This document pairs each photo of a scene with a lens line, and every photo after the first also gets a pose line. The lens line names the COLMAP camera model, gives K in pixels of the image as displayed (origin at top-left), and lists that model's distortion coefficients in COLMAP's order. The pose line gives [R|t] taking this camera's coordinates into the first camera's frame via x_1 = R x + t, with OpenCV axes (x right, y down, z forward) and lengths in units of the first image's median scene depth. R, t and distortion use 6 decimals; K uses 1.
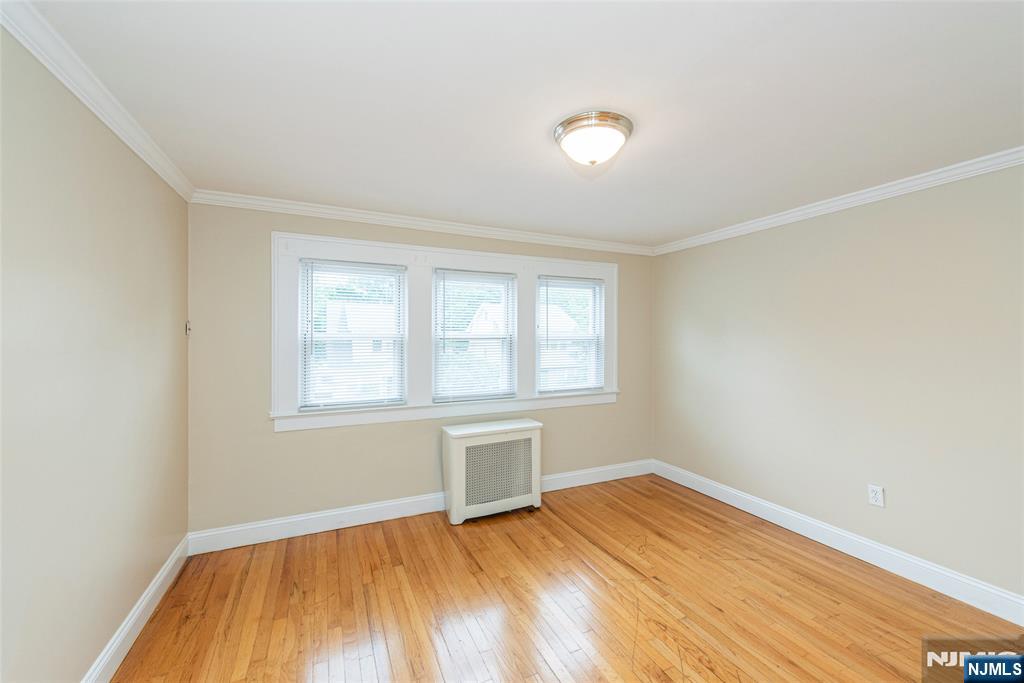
lens RADIAL K [[412.2, 0, 517.7], [0, 412.2, 340.6], [0, 0, 1]] dist [-0.007598, 0.000018]
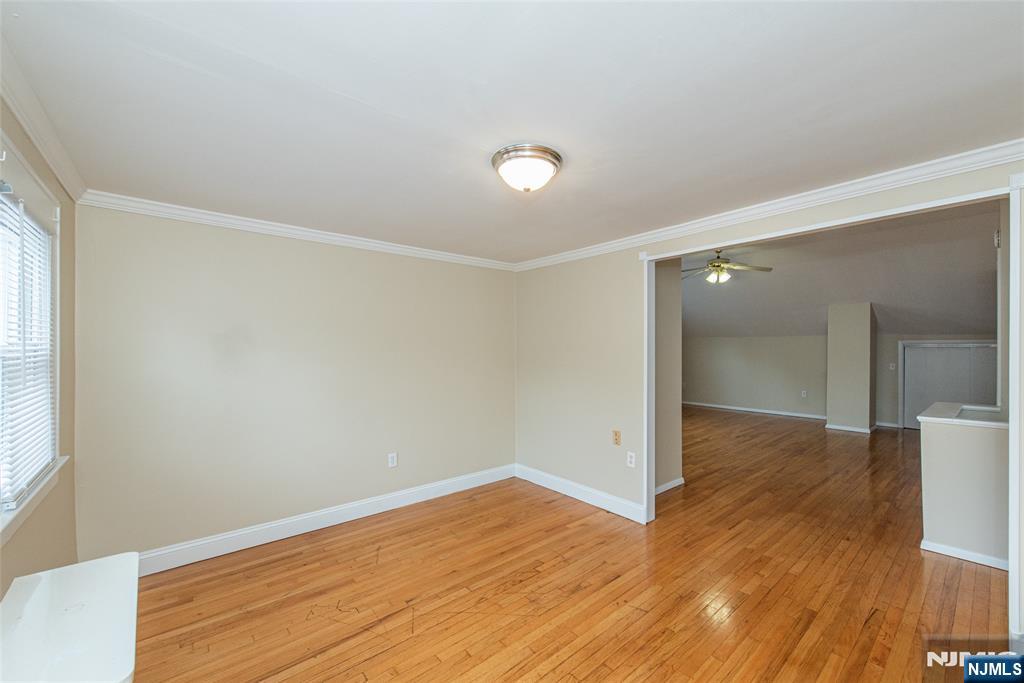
lens RADIAL K [[412.2, 0, 519.2], [0, 412.2, 343.6], [0, 0, 1]] dist [-0.007598, 0.000018]
pose [[-0.274398, 0.002563, 0.961613, -0.615206], [0.010270, 0.999947, 0.000265, -0.027135], [-0.961561, 0.009948, -0.274410, 0.923091]]
